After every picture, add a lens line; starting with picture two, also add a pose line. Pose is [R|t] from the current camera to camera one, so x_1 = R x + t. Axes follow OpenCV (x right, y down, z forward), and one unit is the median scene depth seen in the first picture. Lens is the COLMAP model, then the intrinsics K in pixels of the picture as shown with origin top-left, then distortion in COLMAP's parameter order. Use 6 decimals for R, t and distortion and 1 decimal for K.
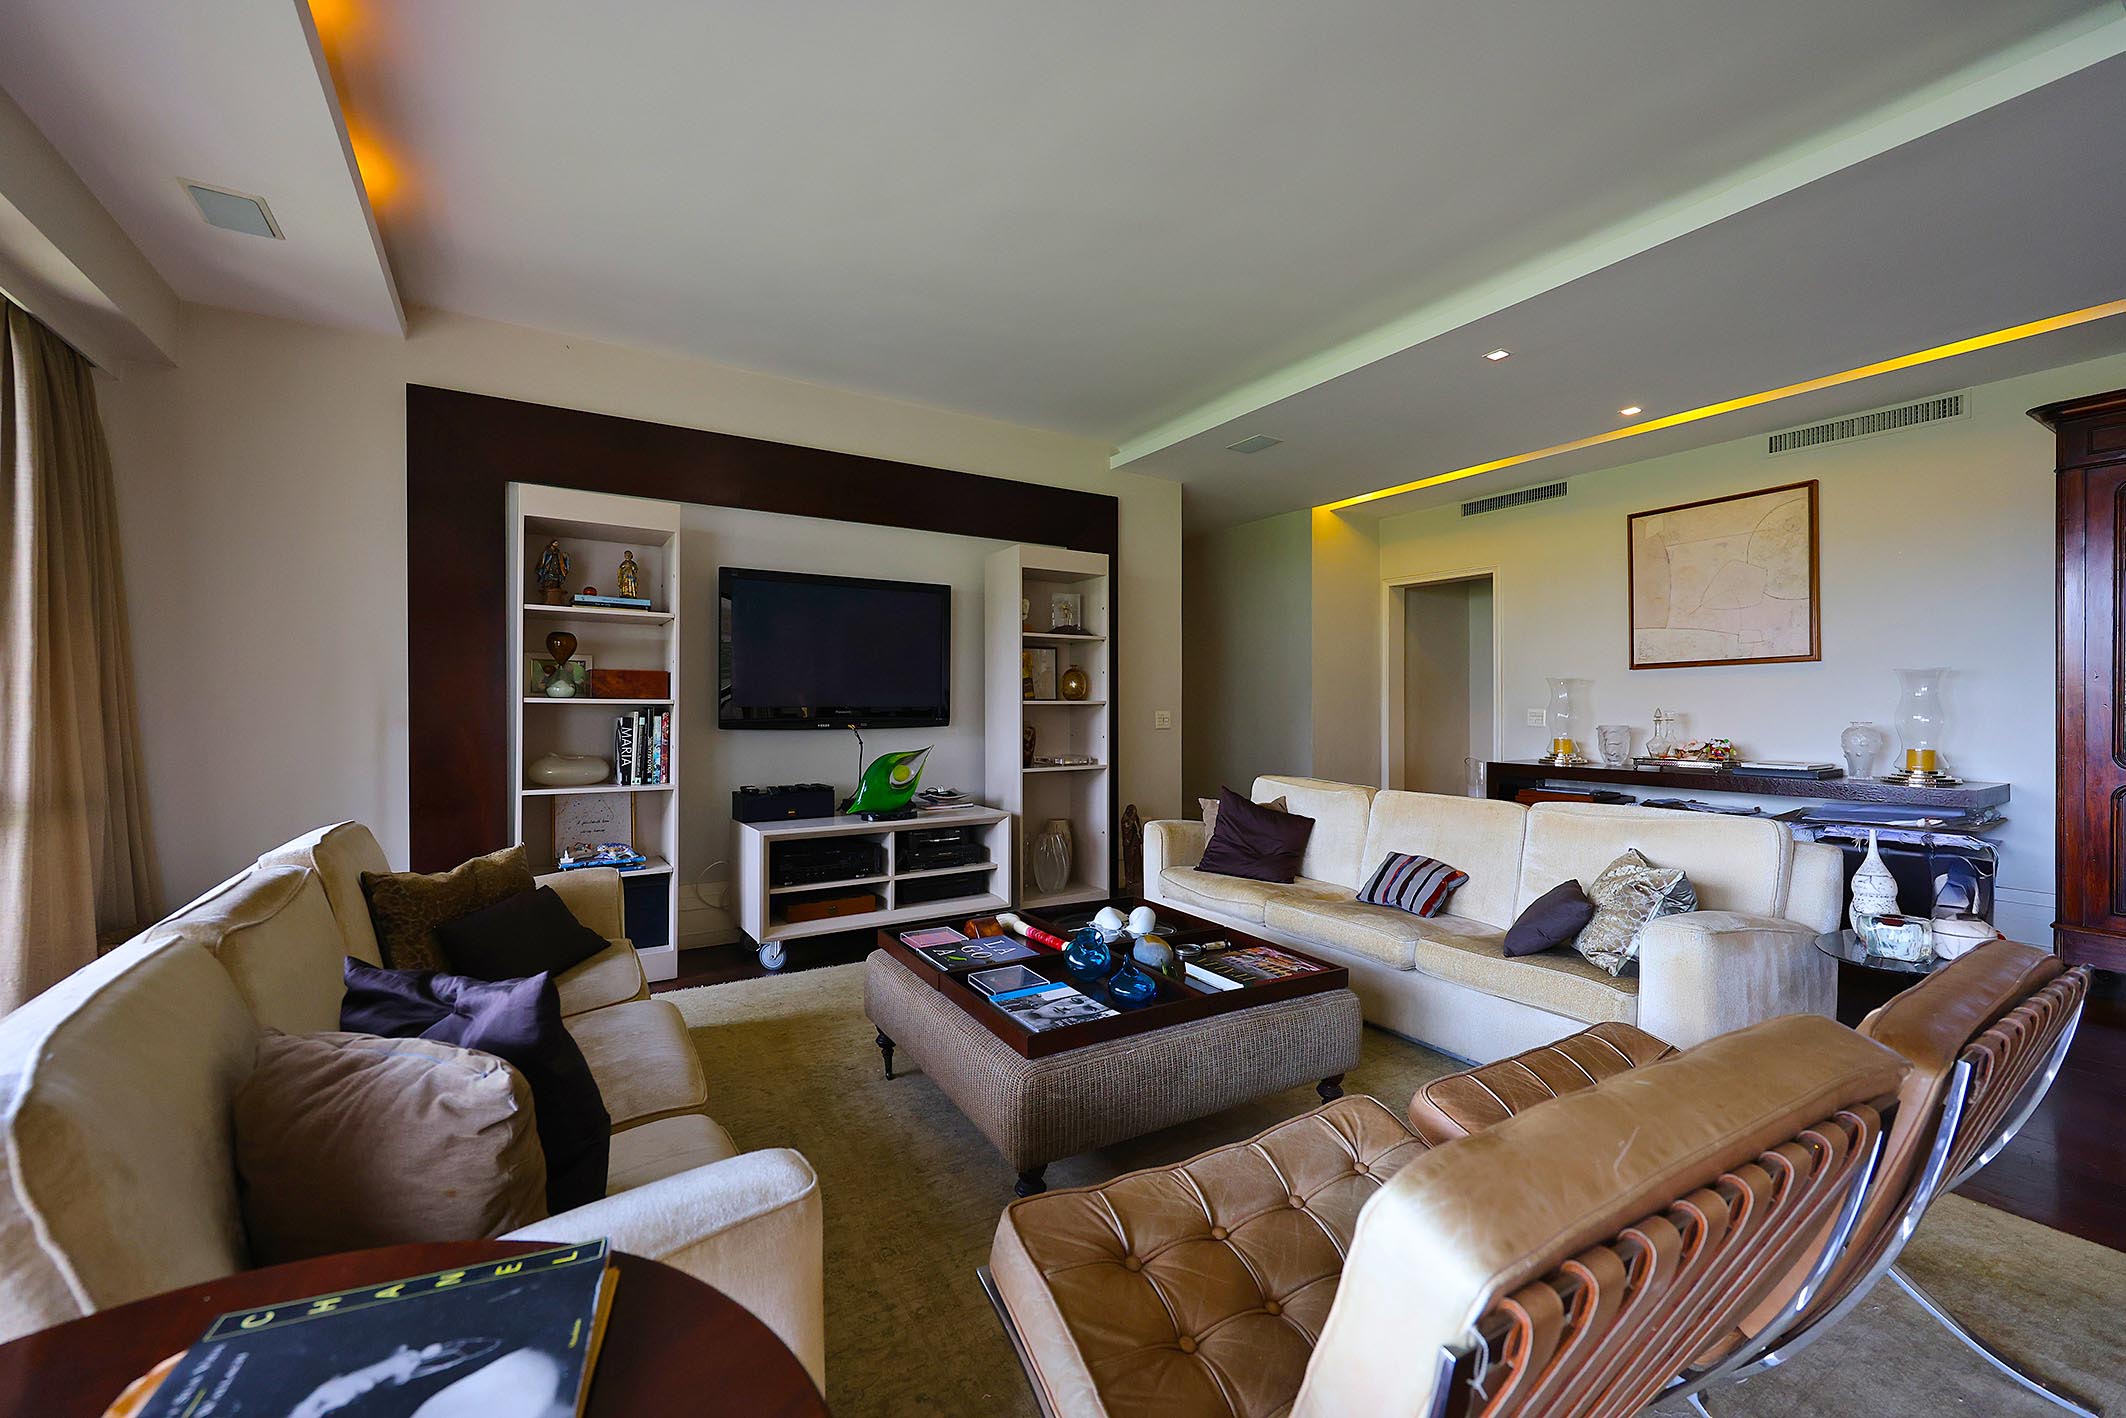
lens RADIAL K [[846.6, 0, 1057.1], [0, 846.6, 712.1], [0, 0, 1]] dist [-0.001293, -0.000256]
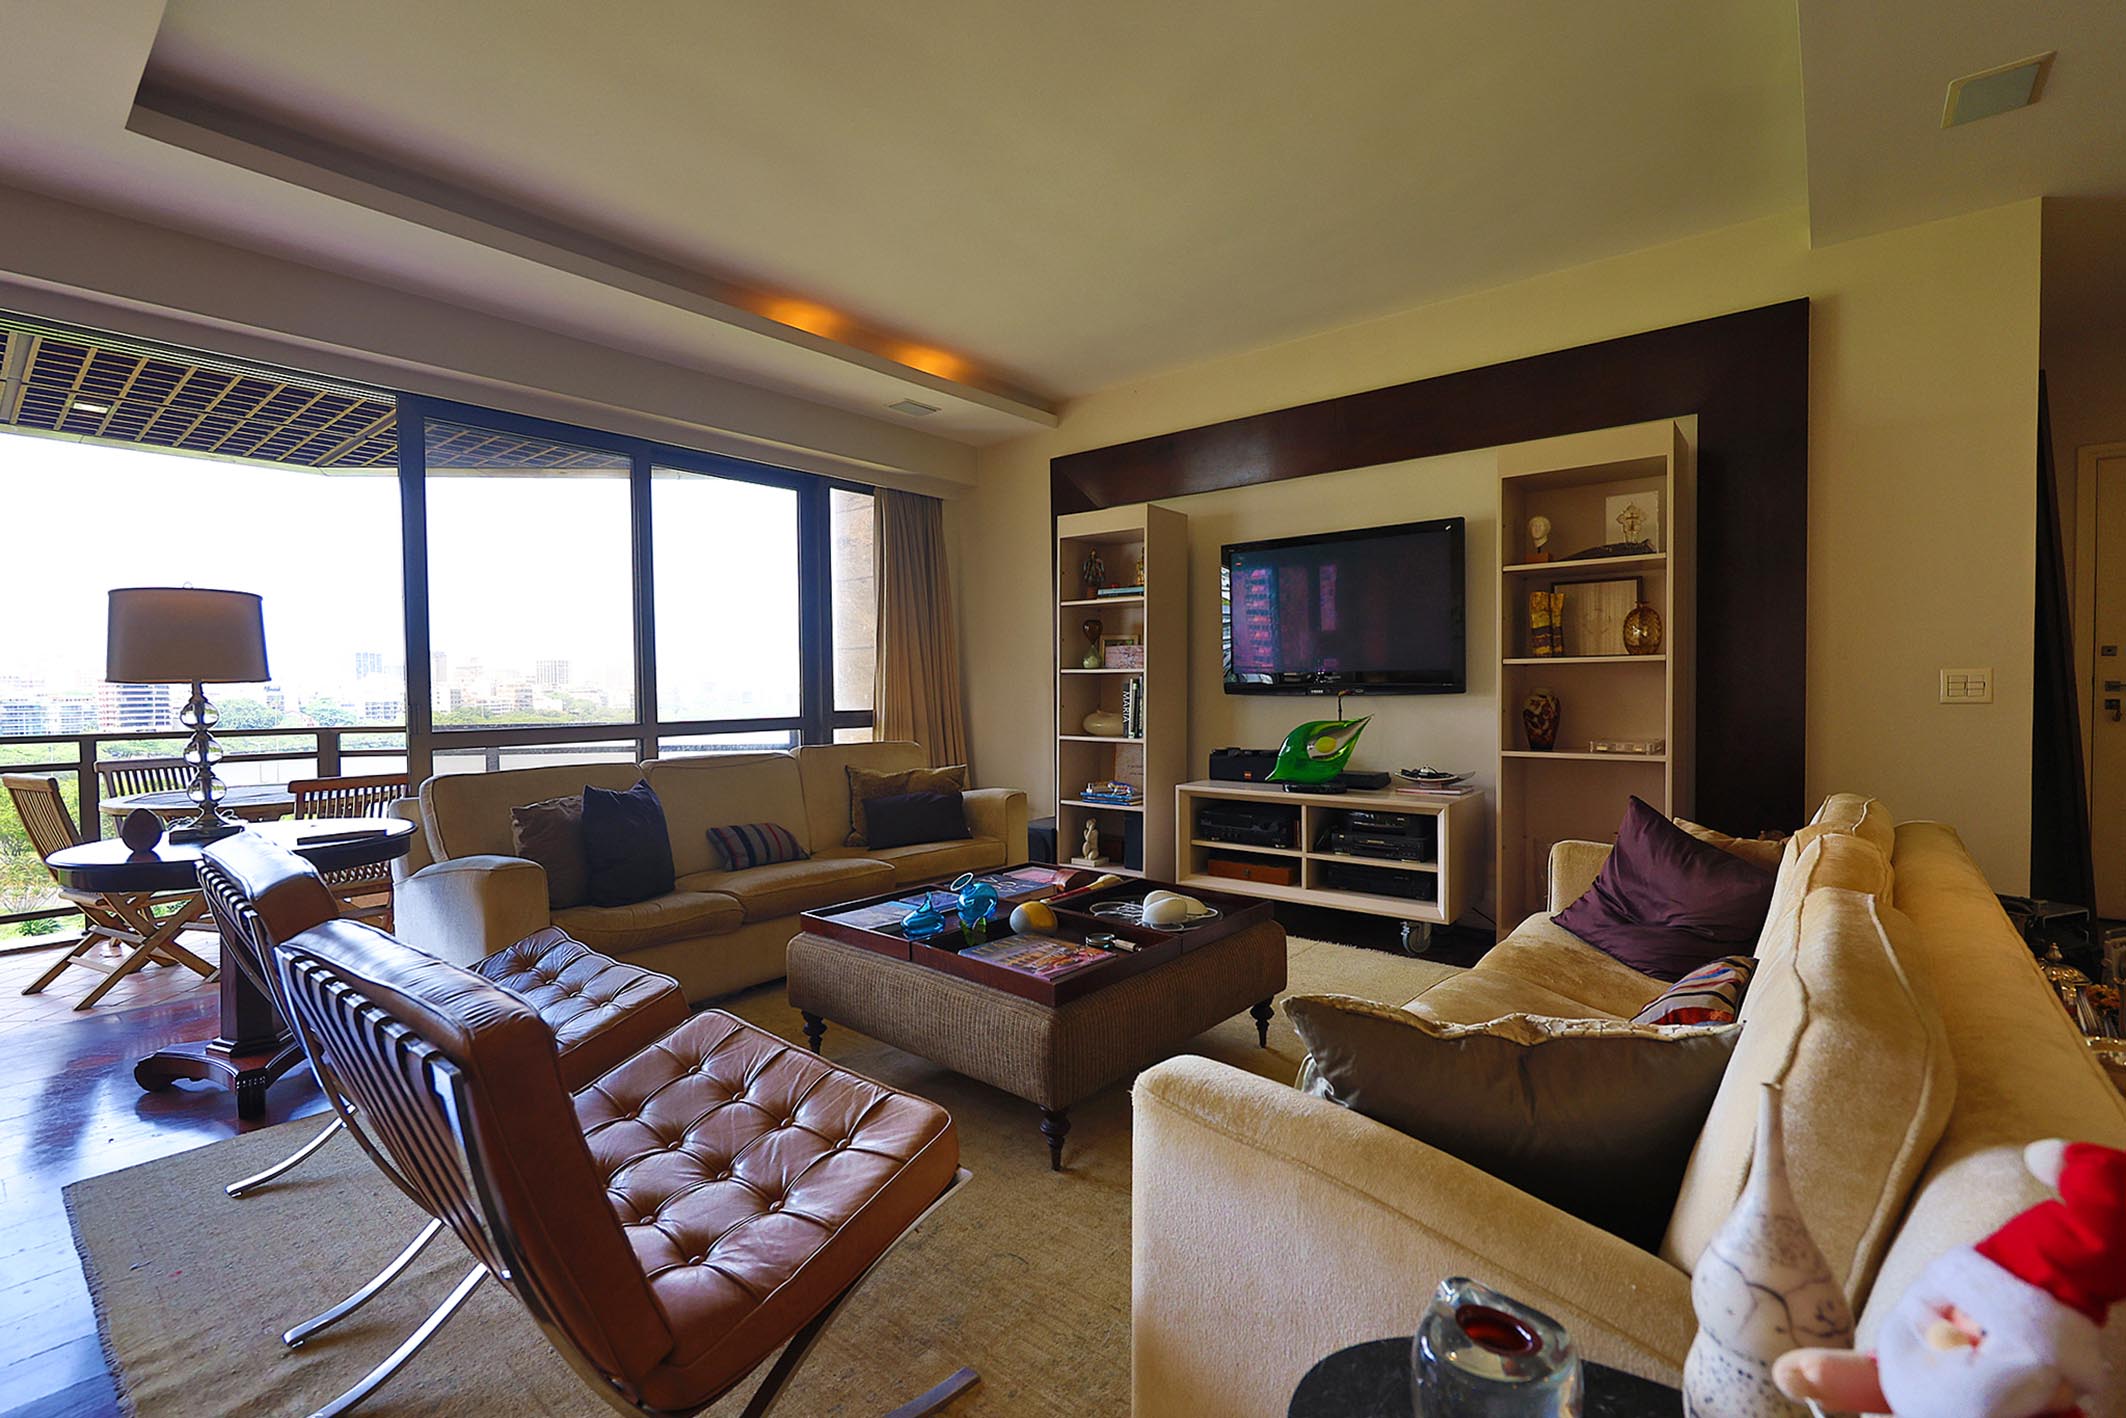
lens RADIAL K [[934.5, 0, 1056.3], [0, 934.5, 708.6], [0, 0, 1]] dist [-0.003527, 0.000368]
pose [[0.312739, 0.020777, -0.949612, 0.685611], [0.006767, 0.999687, 0.024101, 0.008477], [0.949815, -0.013964, 0.312500, 0.415971]]
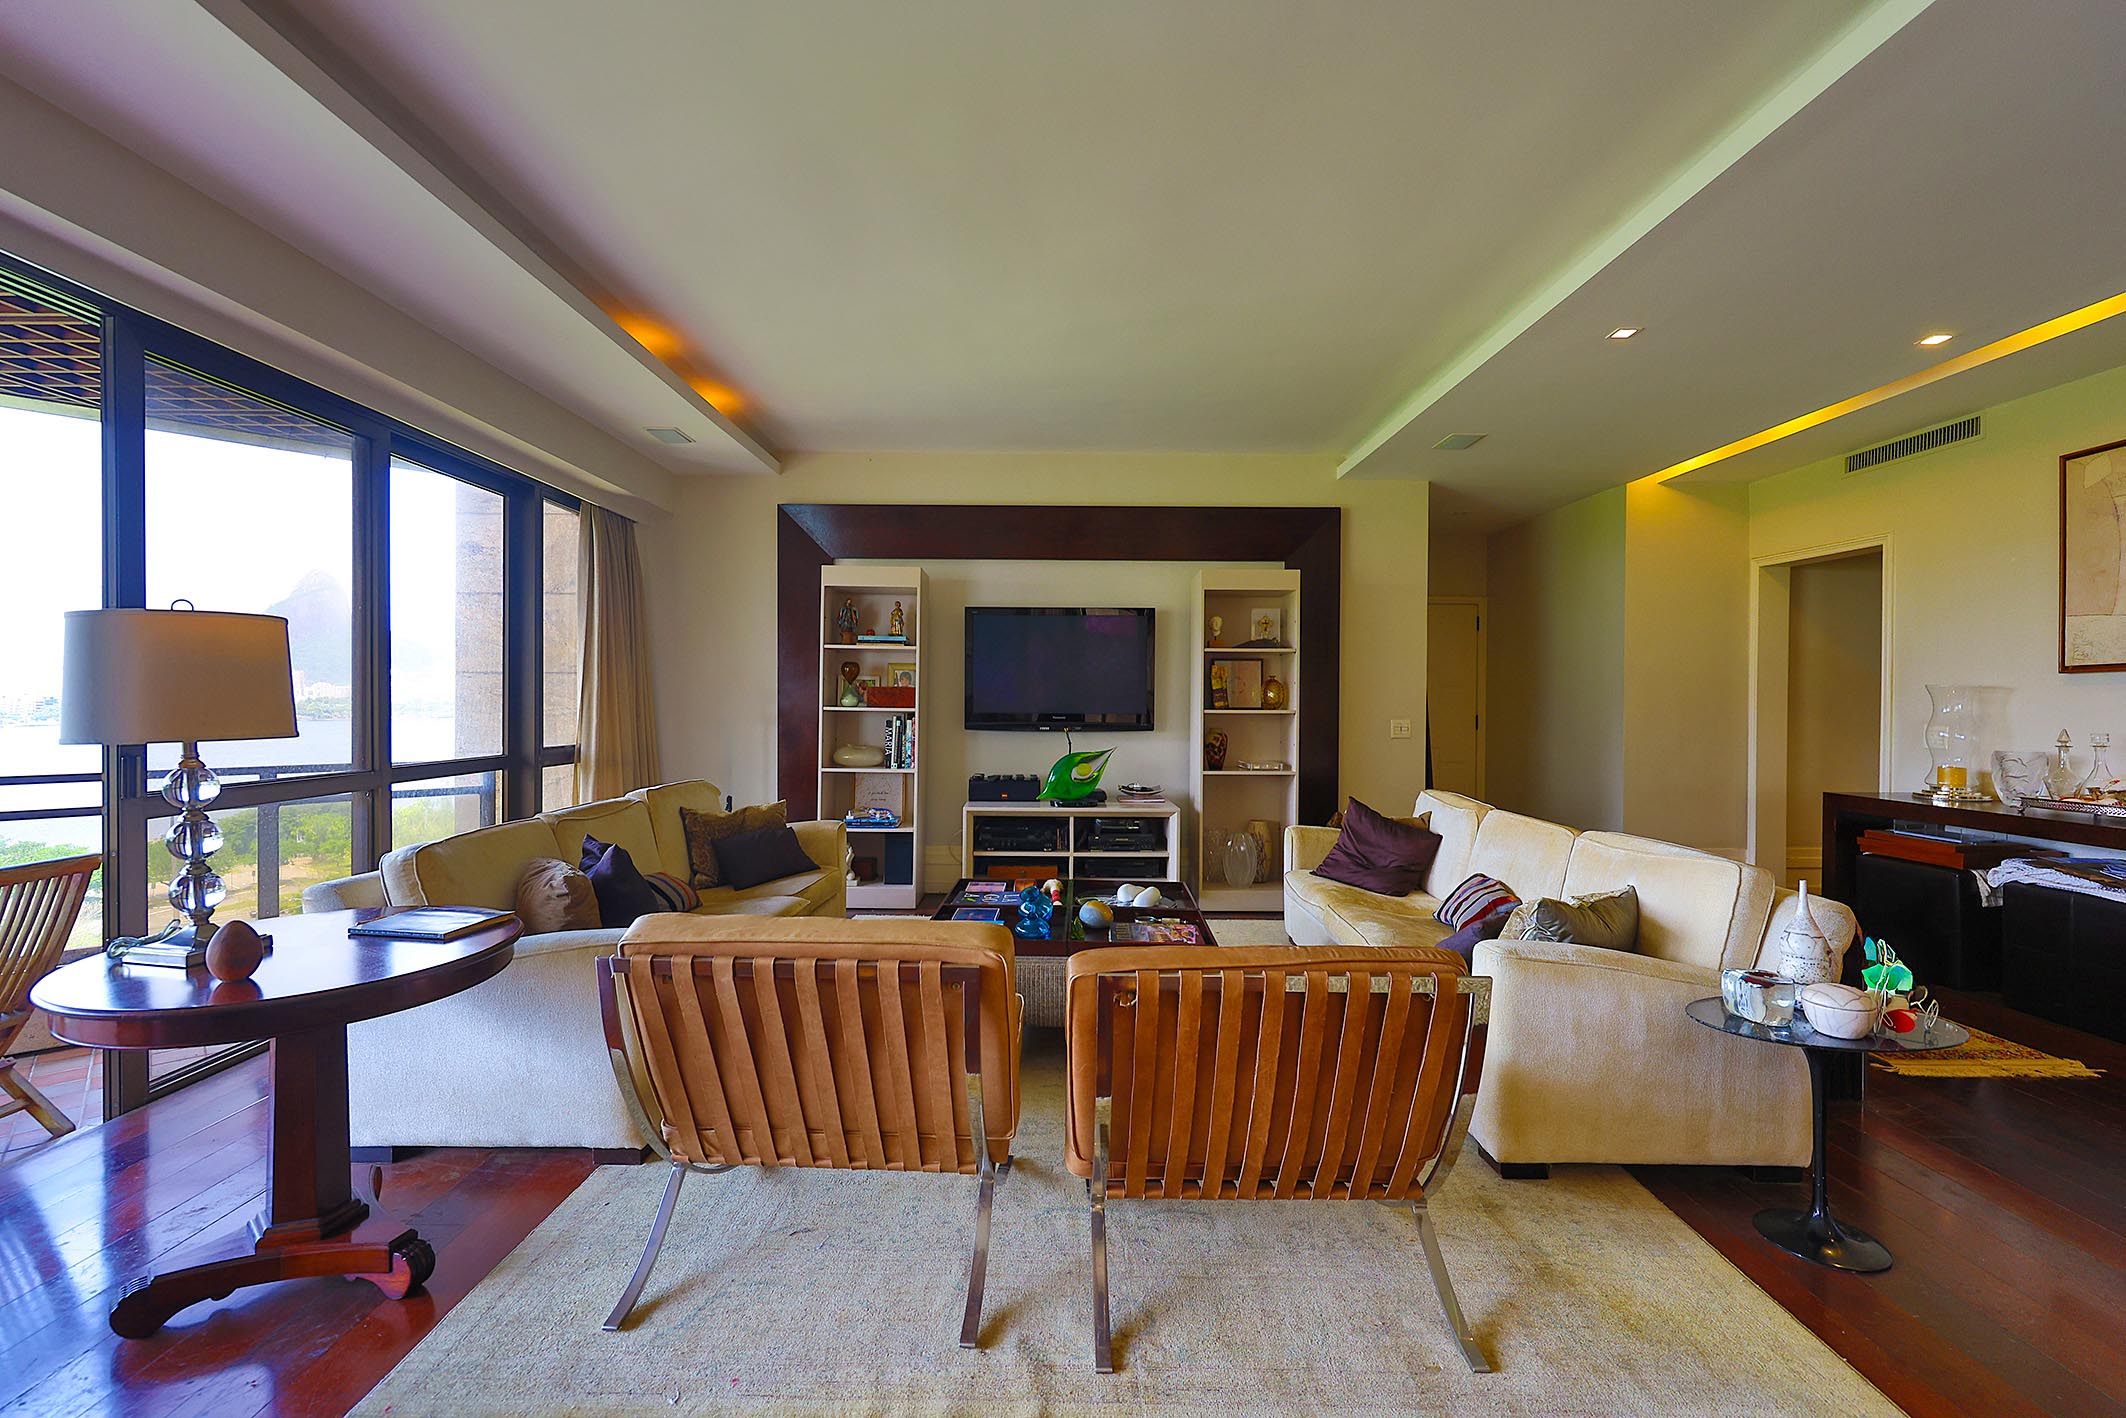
lens RADIAL K [[898.6, 0, 1060.6], [0, 898.6, 713.9], [0, 0, 1]] dist [0.000005, 0.000256]
pose [[0.848293, 0.014044, -0.529341, 0.473422], [-0.009740, 0.999893, 0.010919, -0.021479], [0.529437, -0.004107, 0.848339, -0.112115]]
